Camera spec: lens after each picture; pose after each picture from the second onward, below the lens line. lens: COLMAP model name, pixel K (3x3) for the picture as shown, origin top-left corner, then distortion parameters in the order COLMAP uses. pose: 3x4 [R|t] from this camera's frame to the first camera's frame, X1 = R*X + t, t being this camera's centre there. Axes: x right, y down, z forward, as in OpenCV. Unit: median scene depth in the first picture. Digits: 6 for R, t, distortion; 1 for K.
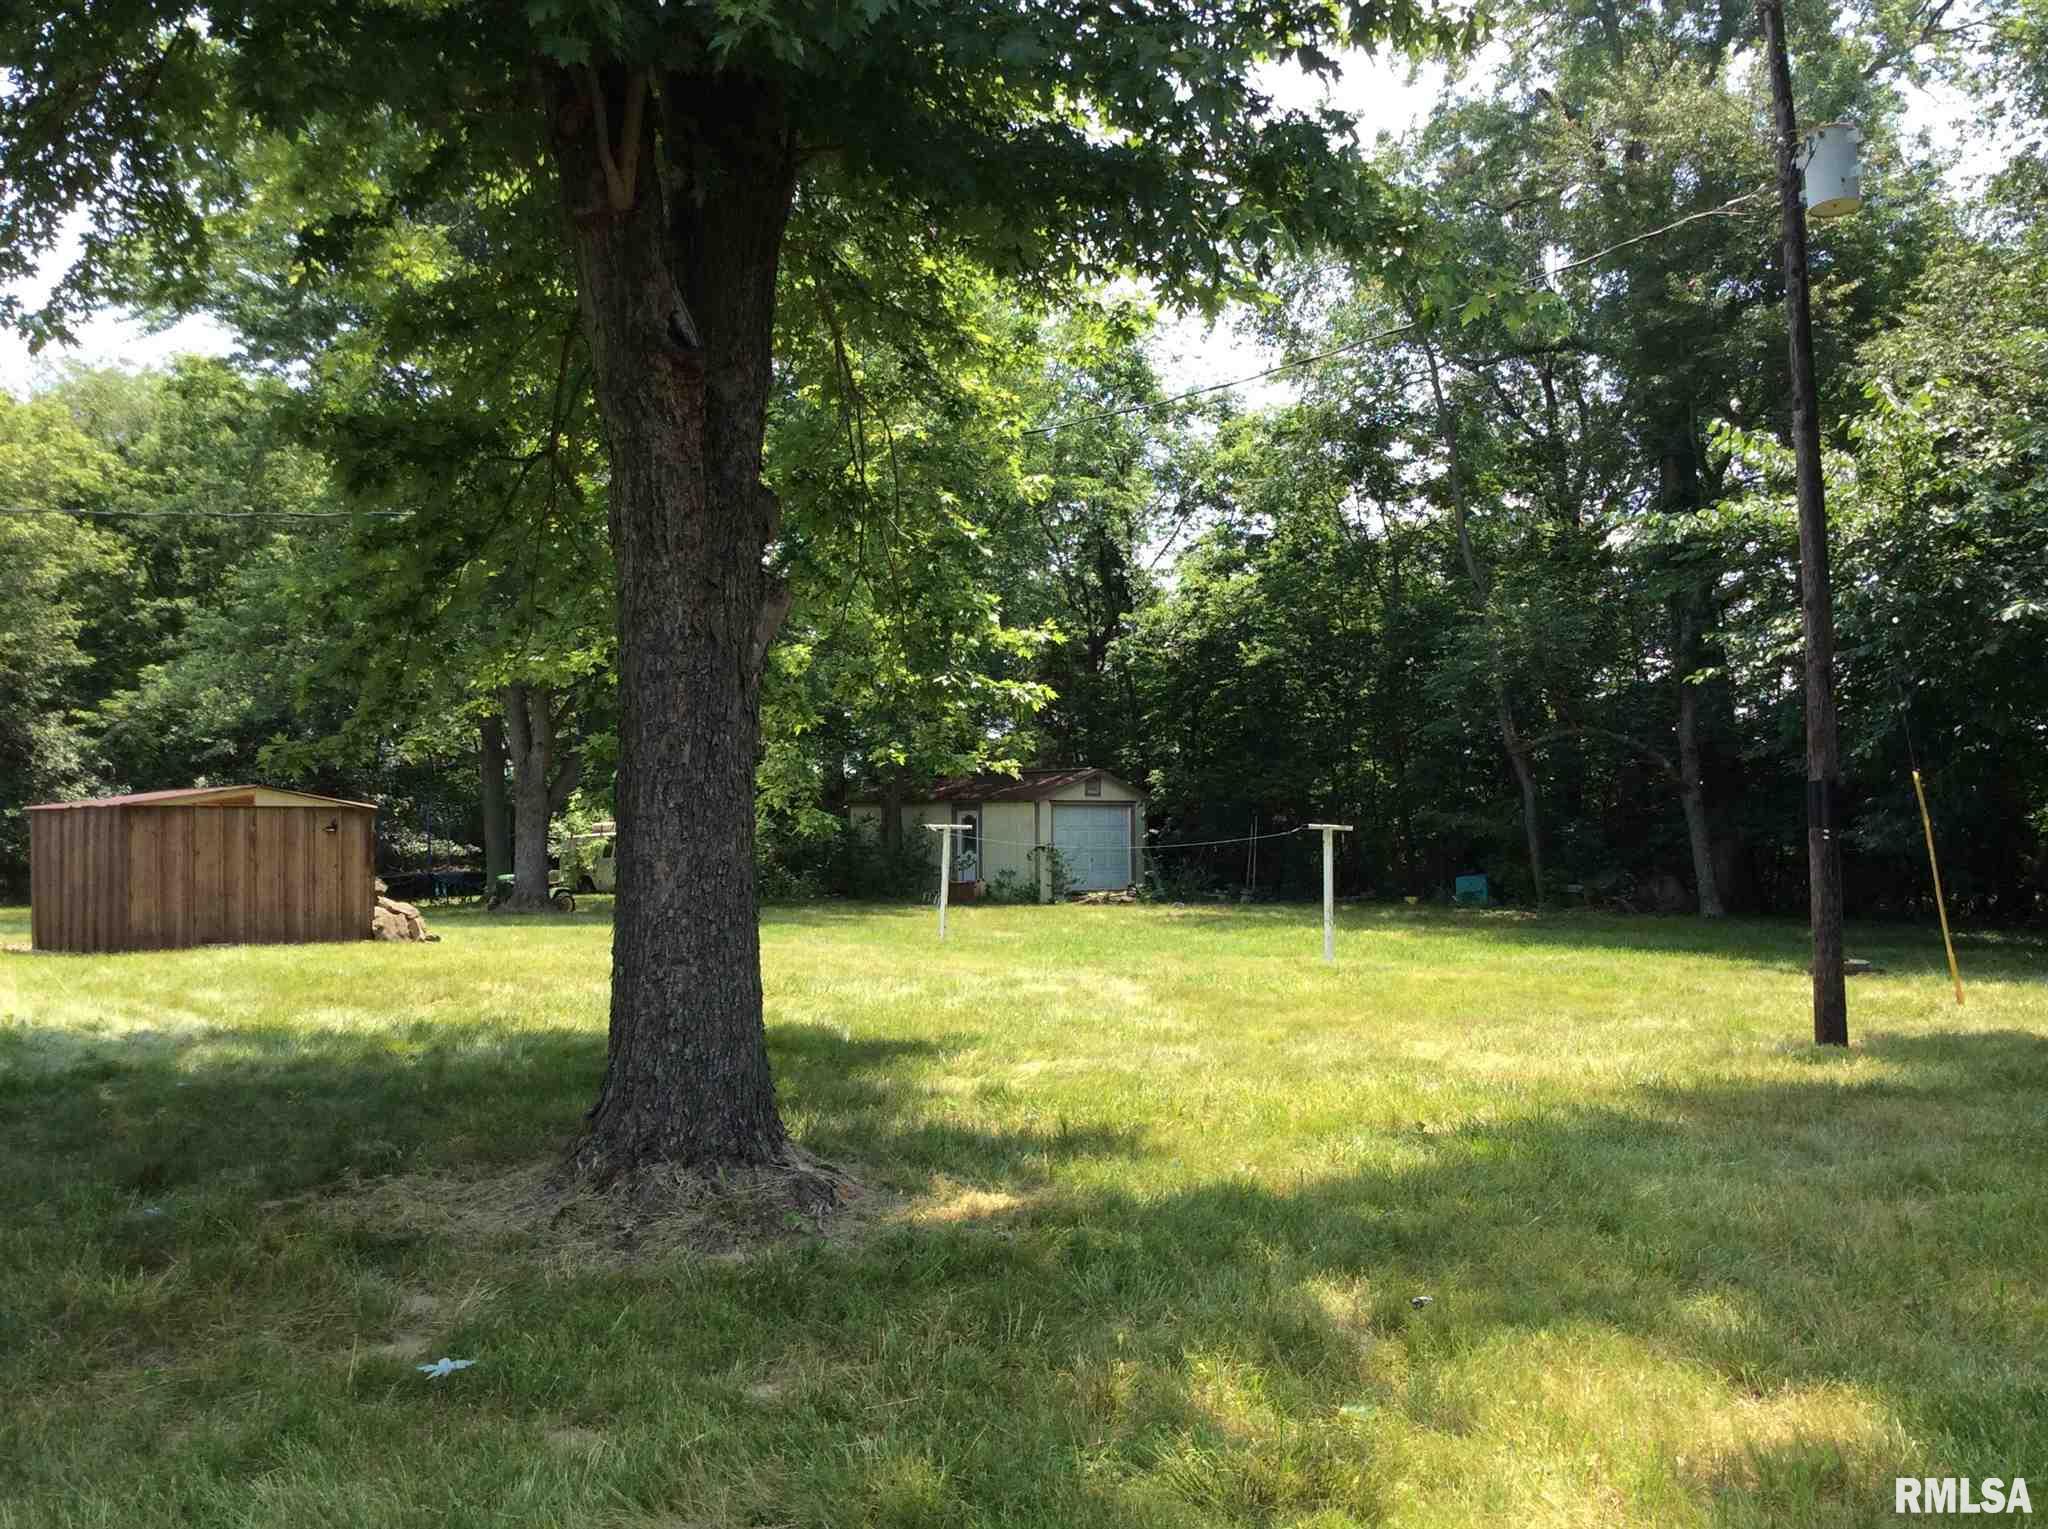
lens RADIAL K [[1852.1, 0, 1033.4], [0, 1852.1, 760.9], [0, 0, 1]] dist [0.122255, -0.251619]
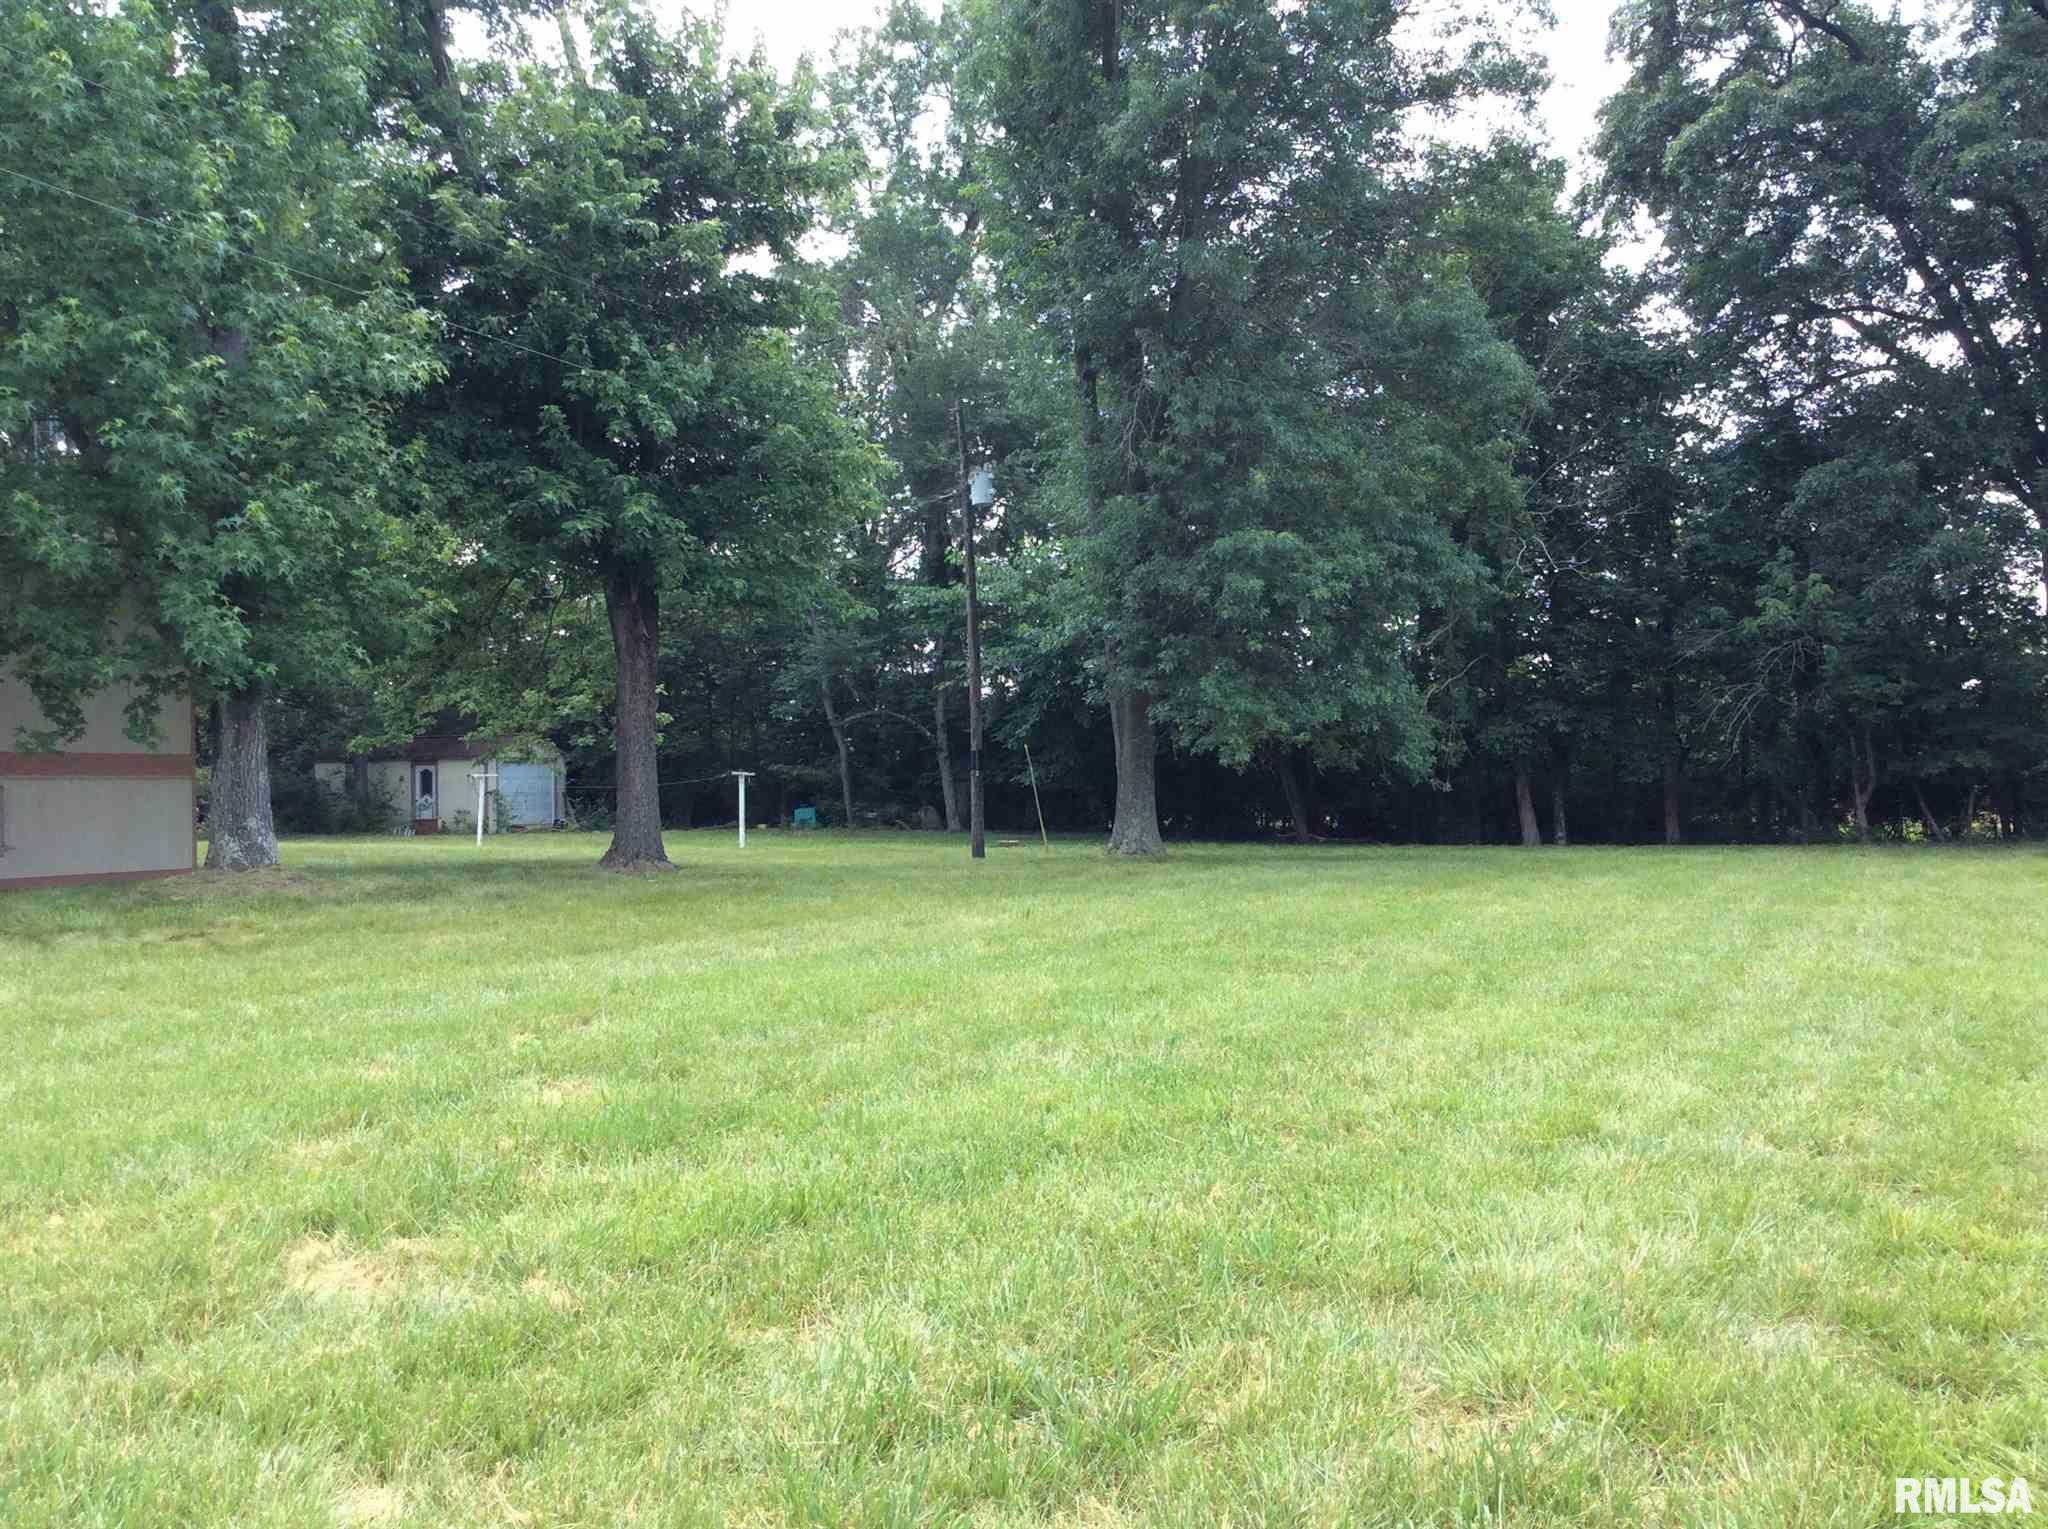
lens RADIAL K [[1852.1, 0, 1033.4], [0, 1852.1, 760.9], [0, 0, 1]] dist [0.122255, -0.251619]
pose [[0.931603, -0.002416, 0.363468, -0.130962], [-0.006642, 0.999698, 0.023667, -0.011767], [-0.363416, -0.024462, 0.931306, -0.435918]]
